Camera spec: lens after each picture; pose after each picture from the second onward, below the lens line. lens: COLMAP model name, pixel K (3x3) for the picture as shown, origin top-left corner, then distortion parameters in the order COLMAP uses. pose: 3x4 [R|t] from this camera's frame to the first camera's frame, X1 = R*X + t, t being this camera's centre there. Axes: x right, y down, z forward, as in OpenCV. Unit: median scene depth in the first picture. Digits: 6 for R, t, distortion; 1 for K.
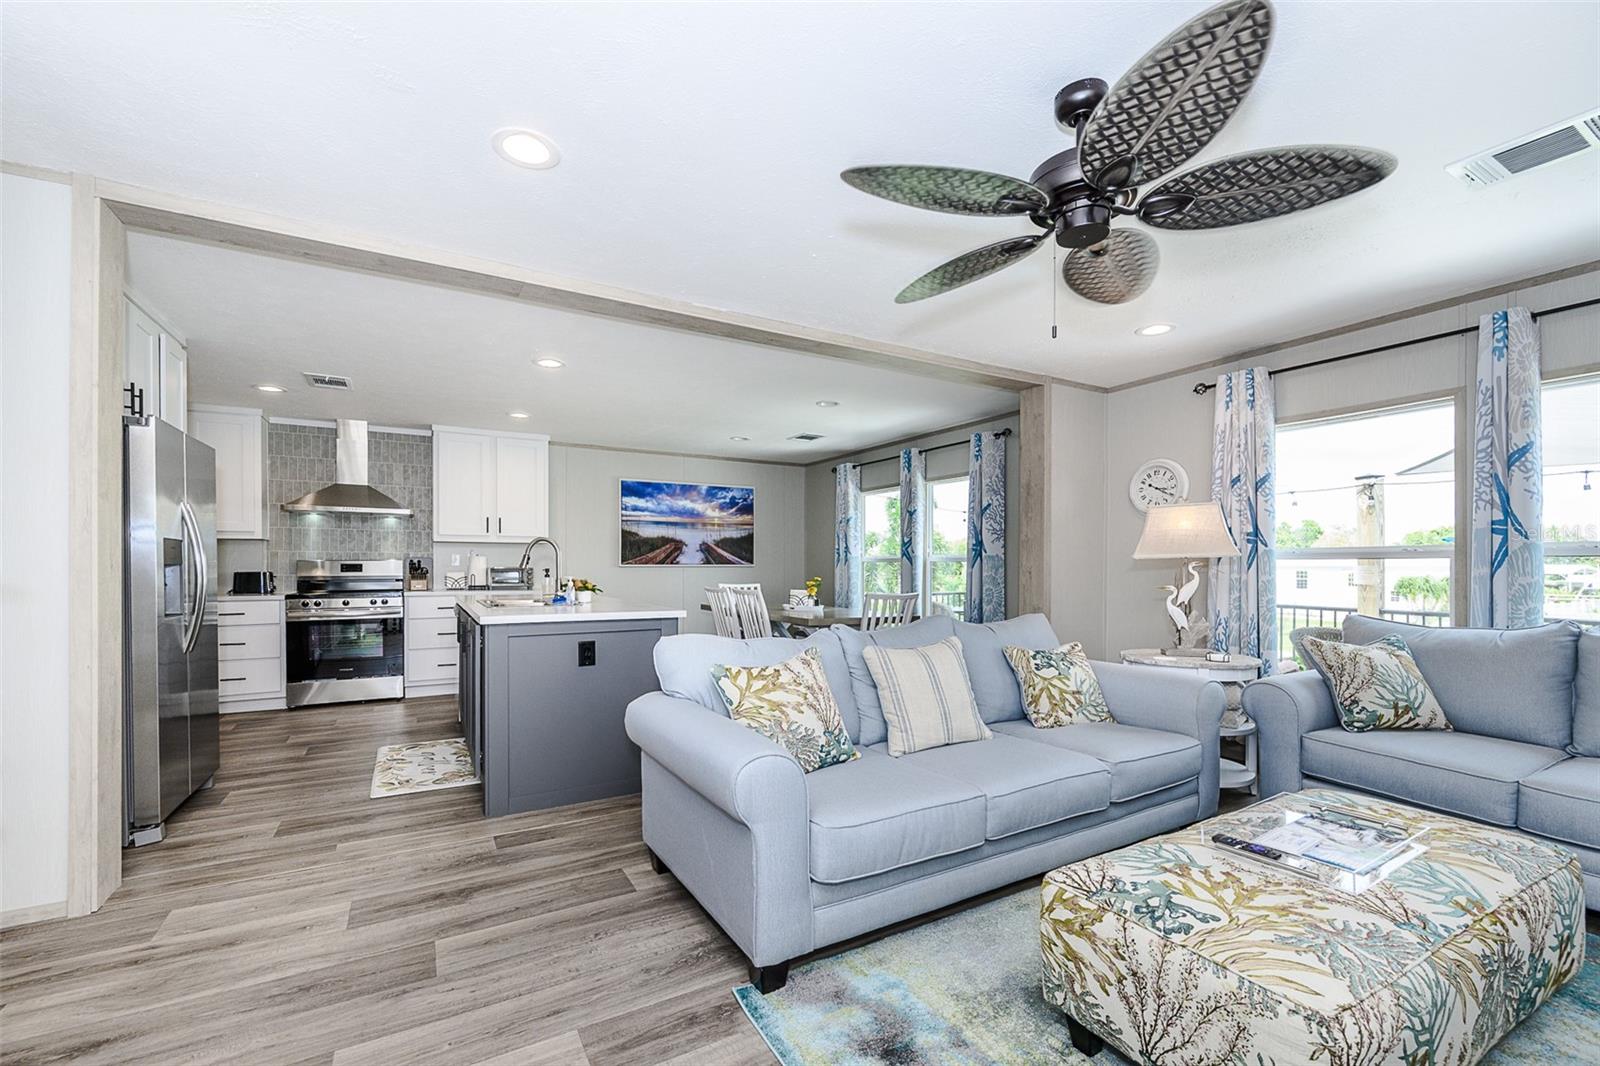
lens RADIAL K [[658.6, 0, 825.1], [0, 658.6, 577.8], [0, 0, 1]] dist [-0.003934, -0.001425]
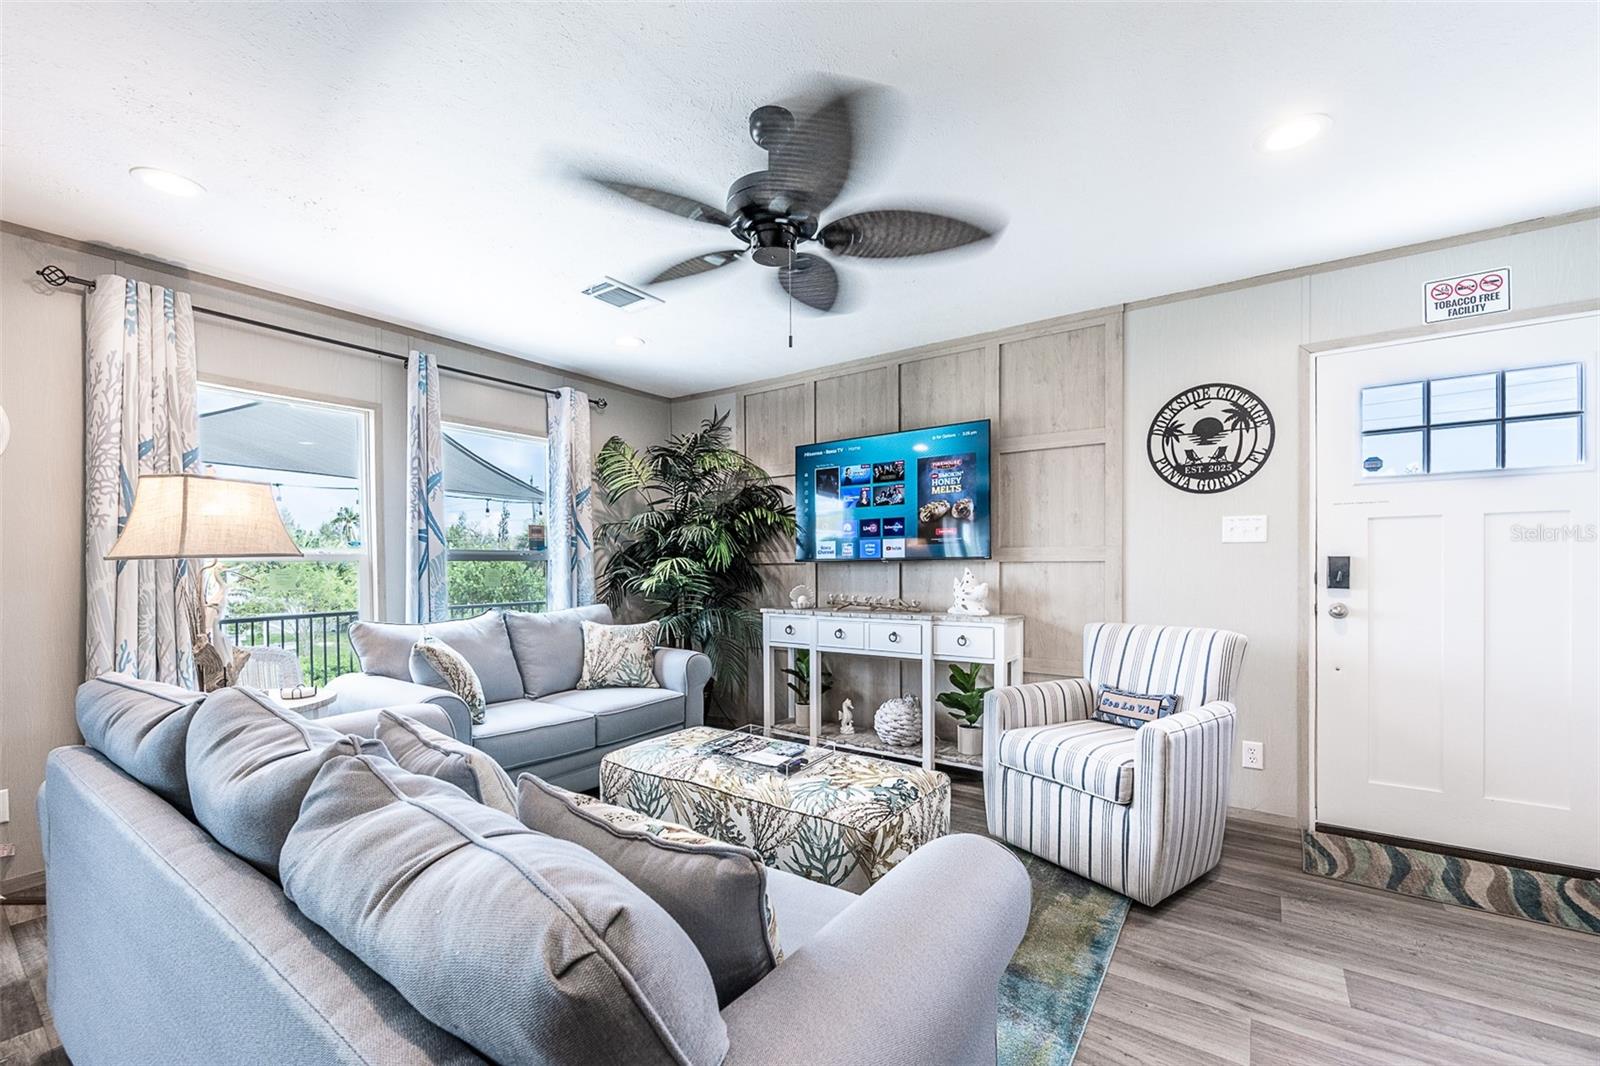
lens RADIAL K [[658.6, 0, 826.4], [0, 658.6, 573.8], [0, 0, 1]] dist [-0.003934, -0.001425]
pose [[-0.394925, -0.016240, 0.918570, -0.225997], [0.020321, 0.999445, 0.026406, -0.014172], [-0.918489, 0.029094, -0.394376, 0.478585]]
